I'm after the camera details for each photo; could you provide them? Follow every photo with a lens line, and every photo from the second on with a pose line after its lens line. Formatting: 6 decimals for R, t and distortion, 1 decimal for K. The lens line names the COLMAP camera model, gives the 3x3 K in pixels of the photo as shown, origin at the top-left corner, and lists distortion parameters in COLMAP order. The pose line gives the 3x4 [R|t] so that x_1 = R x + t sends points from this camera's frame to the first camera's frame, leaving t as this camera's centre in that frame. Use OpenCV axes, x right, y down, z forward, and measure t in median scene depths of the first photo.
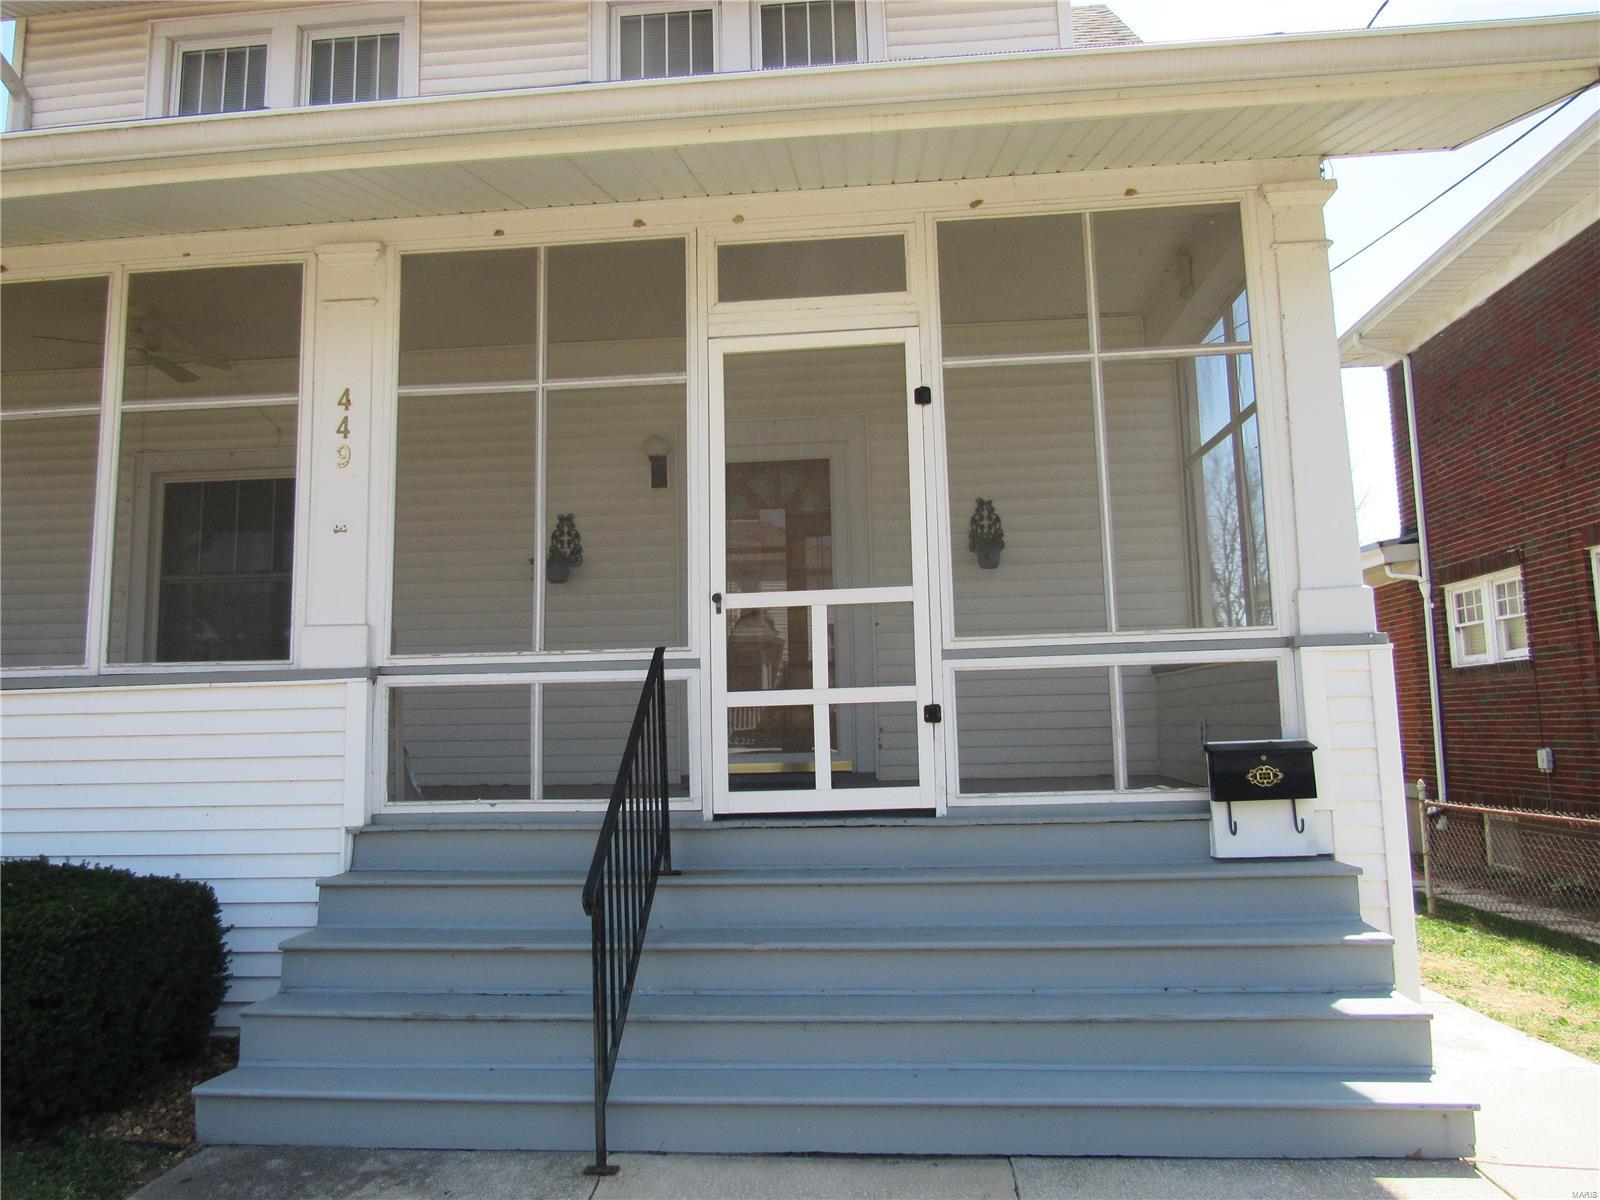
lens RADIAL K [[1126.8, 0, 796.1], [0, 1126.8, 590.4], [0, 0, 1]] dist [-0.046237, 0.023092]
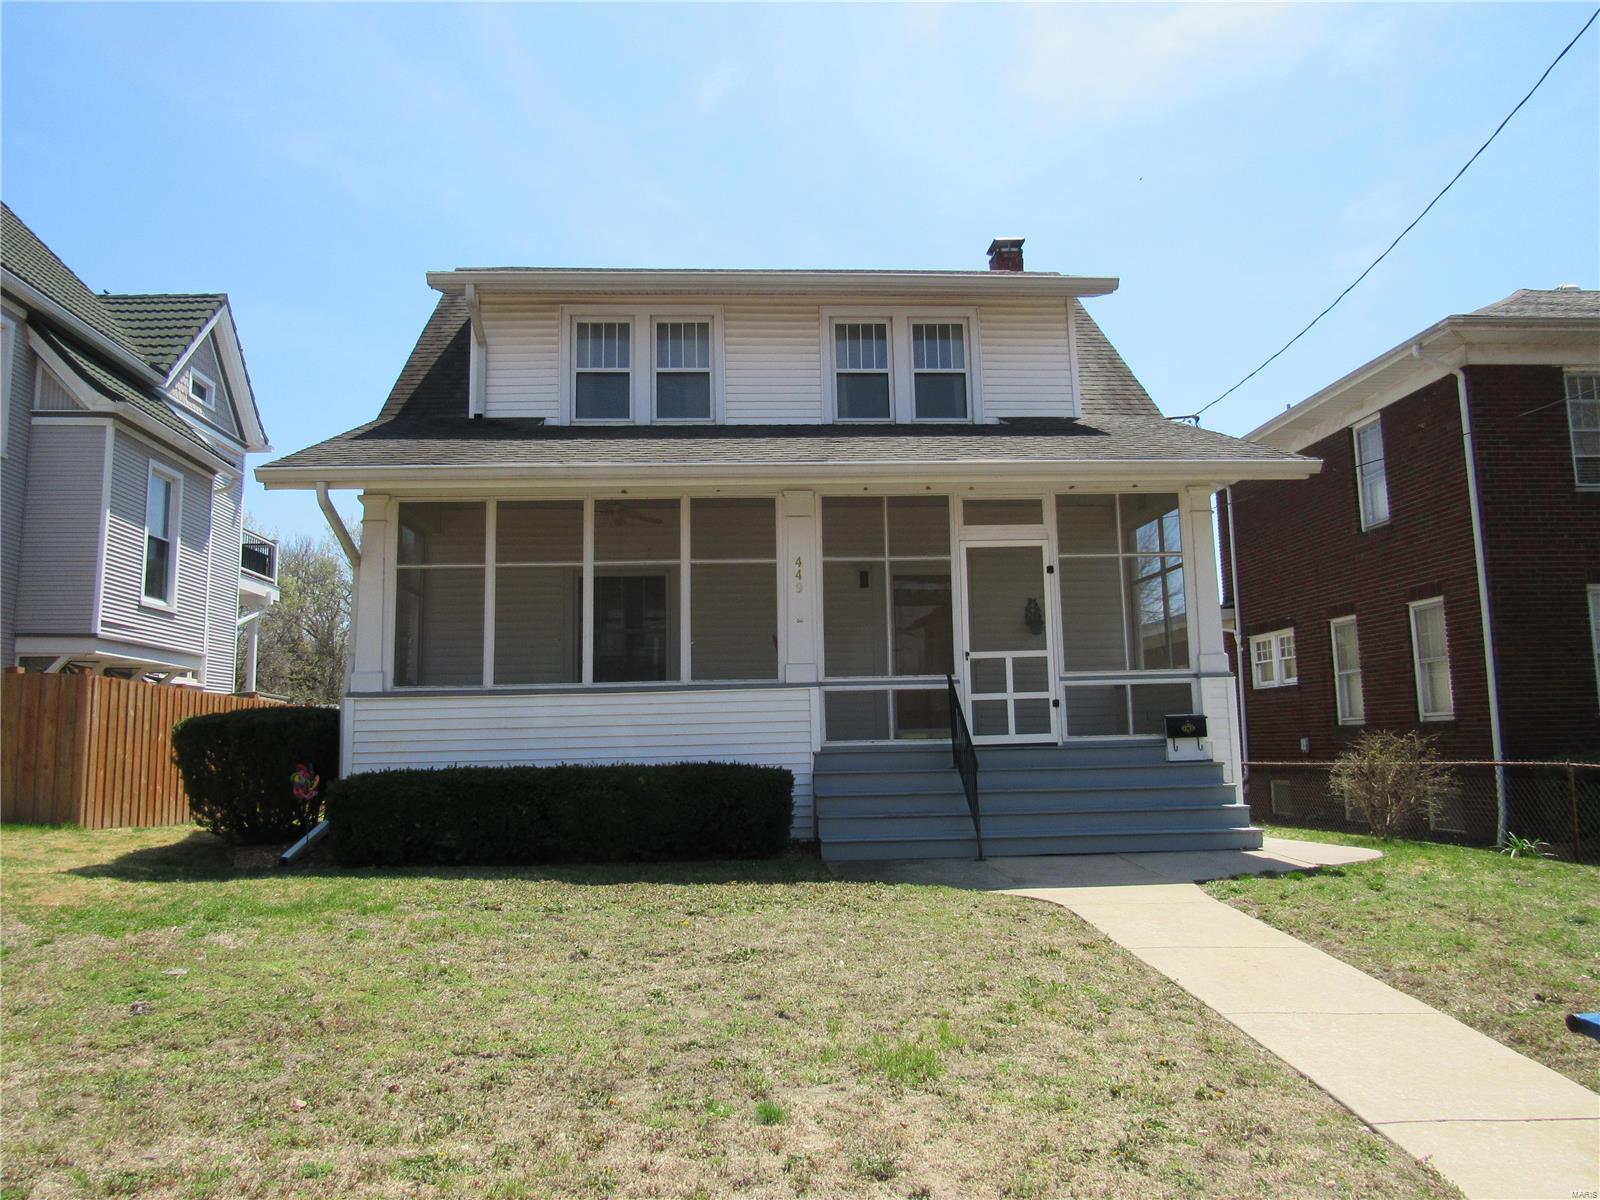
lens RADIAL K [[1126.8, 0, 796.2], [0, 1126.8, 602.5], [0, 0, 1]] dist [-0.046237, 0.023092]
pose [[0.988906, 0.020059, 0.147185, -0.762565], [-0.019002, 0.999783, -0.008584, -0.073108], [-0.147325, 0.005692, 0.989072, -1.259523]]
